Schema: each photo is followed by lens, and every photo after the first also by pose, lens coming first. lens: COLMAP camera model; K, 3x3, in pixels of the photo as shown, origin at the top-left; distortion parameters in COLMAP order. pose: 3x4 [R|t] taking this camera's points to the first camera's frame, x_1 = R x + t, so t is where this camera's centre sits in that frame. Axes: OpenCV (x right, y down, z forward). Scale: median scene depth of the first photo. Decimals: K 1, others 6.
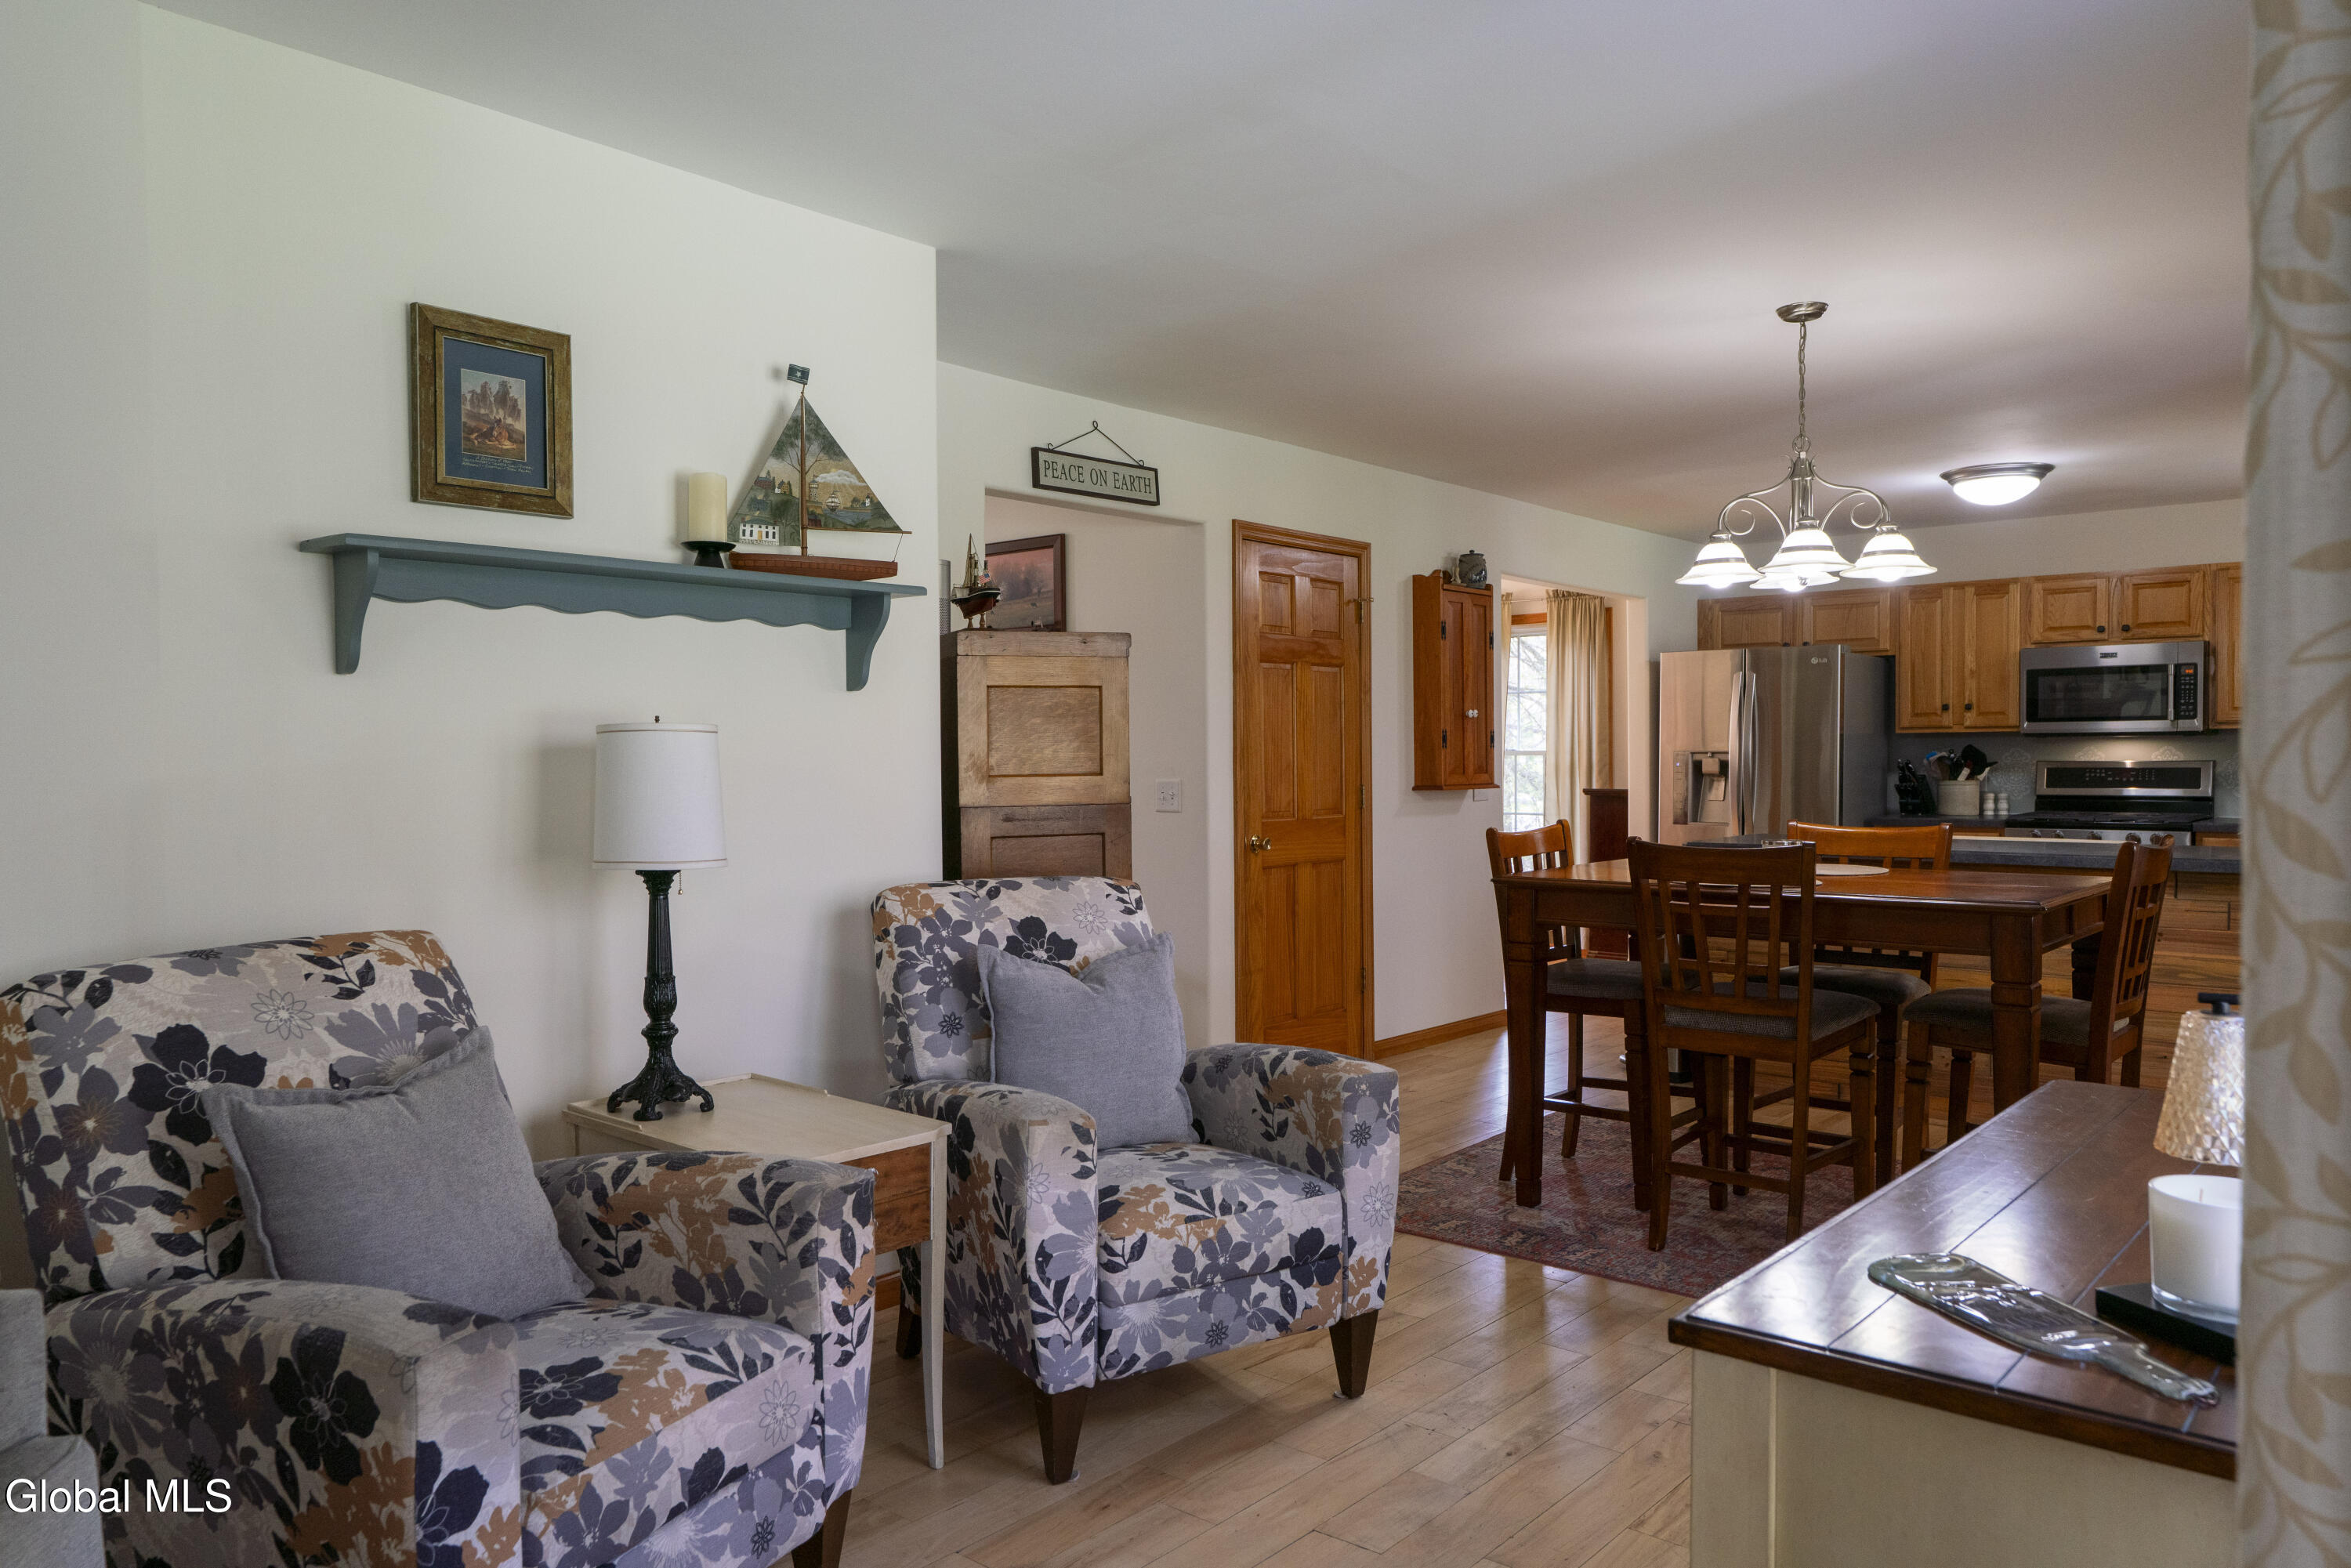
lens RADIAL K [[1601.0, 0, 1180.3], [0, 1601.0, 790.9], [0, 0, 1]] dist [0.007186, -0.001019]
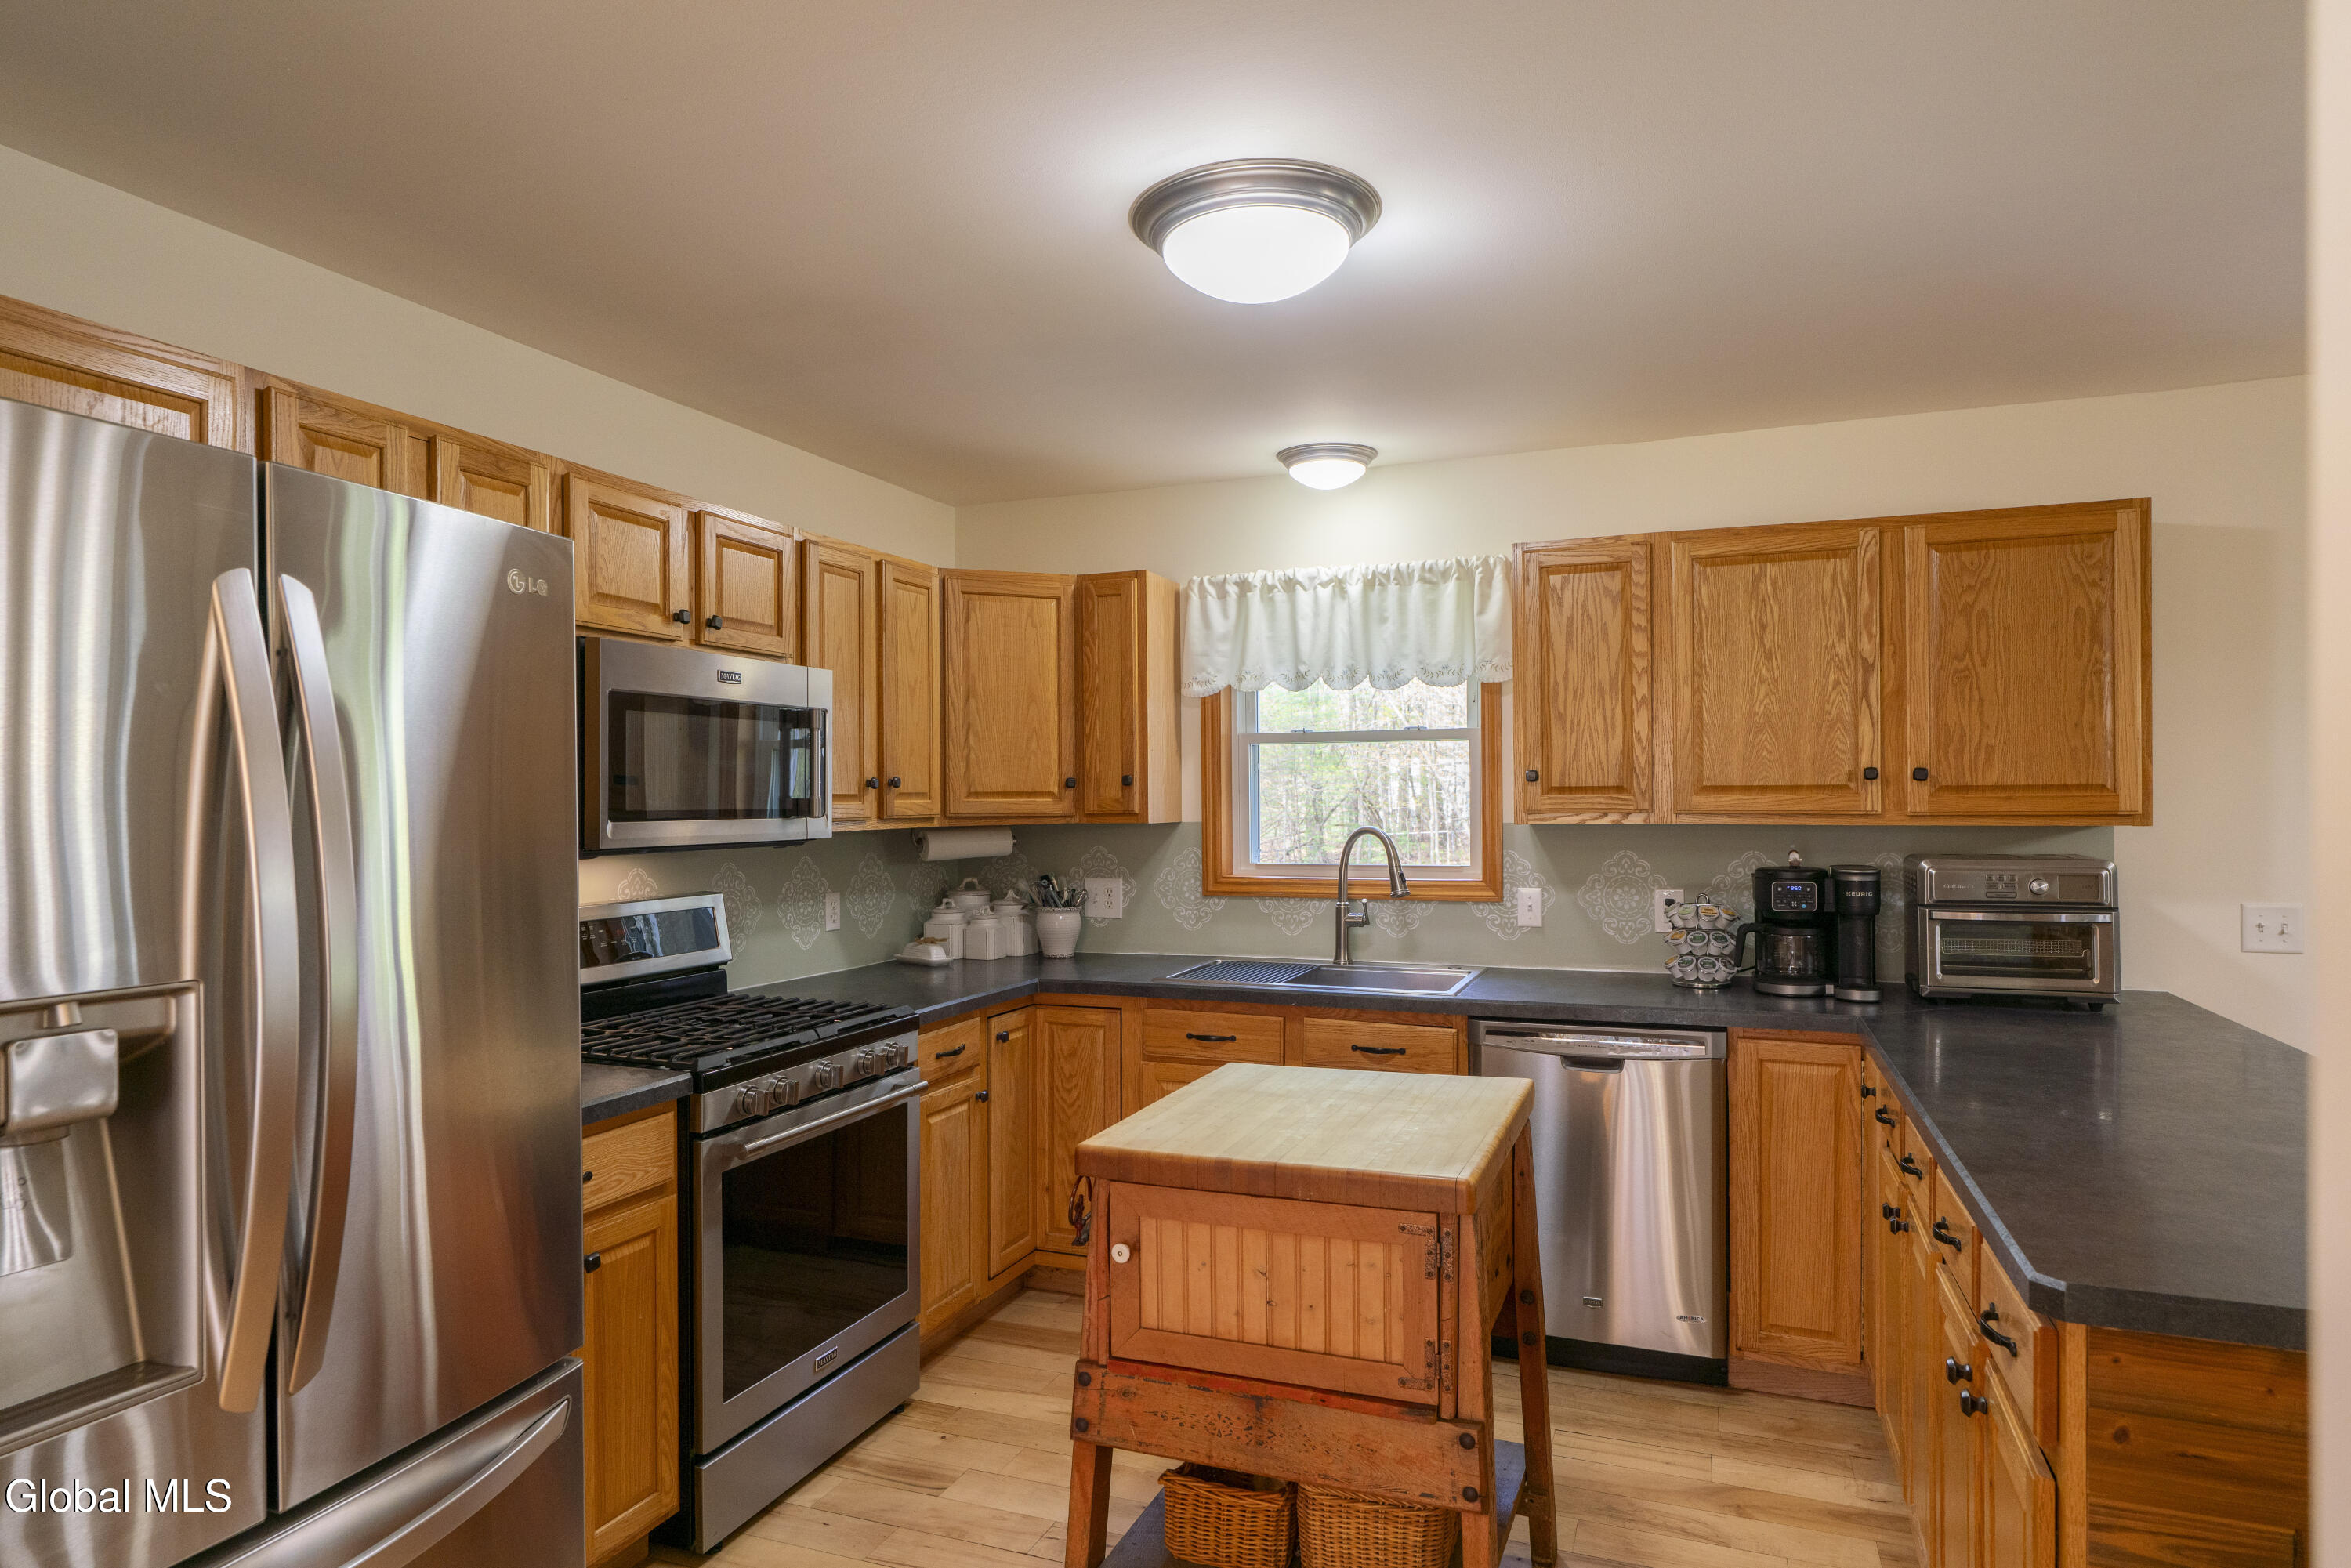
lens RADIAL K [[1371.3, 0, 1178.3], [0, 1371.3, 796.8], [0, 0, 1]] dist [-0.001388, -0.001406]
pose [[-0.331248, 0.003663, 0.943537, 0.173588], [0.022356, 0.999742, 0.003968, -0.051972], [-0.943279, 0.022408, -0.331244, 1.071584]]
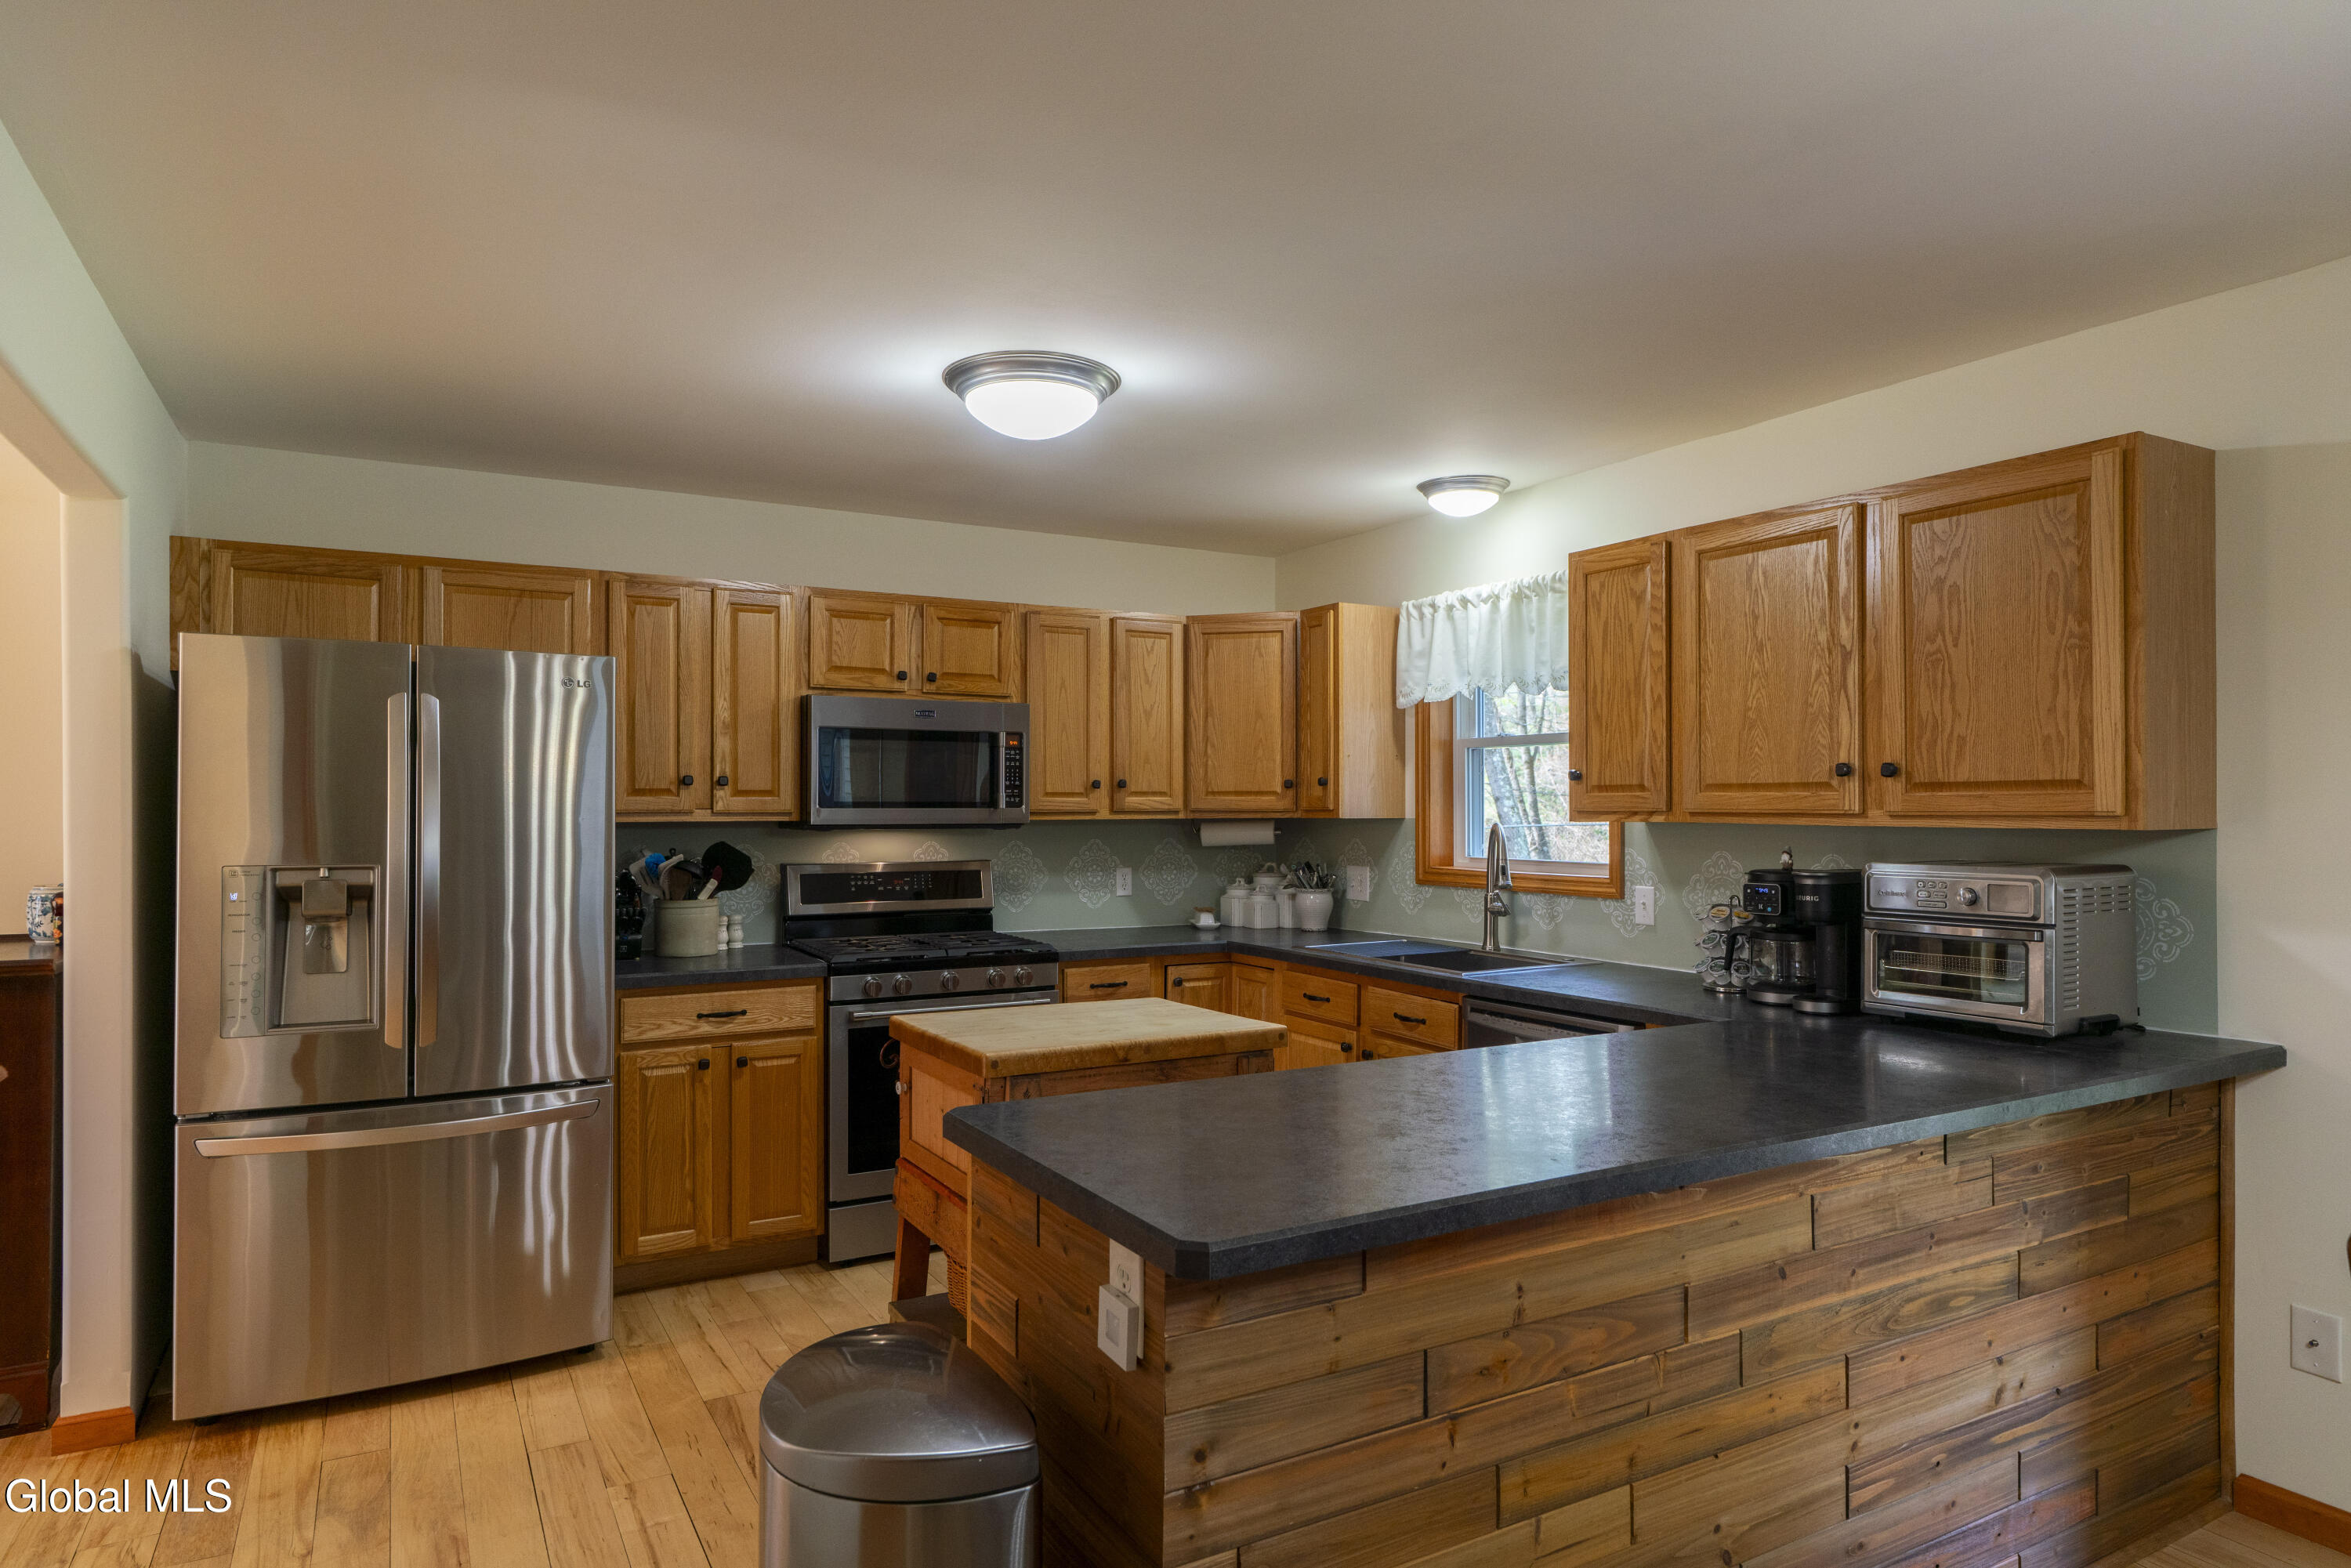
lens RADIAL K [[1371.3, 0, 1154.1], [0, 1371.3, 797.2], [0, 0, 1]] dist [-0.001388, -0.001406]
pose [[0.335676, 0.007480, 0.941948, 0.054531], [0.015062, 0.999798, -0.013307, -0.041475], [-0.941857, 0.018654, 0.335496, 0.750195]]
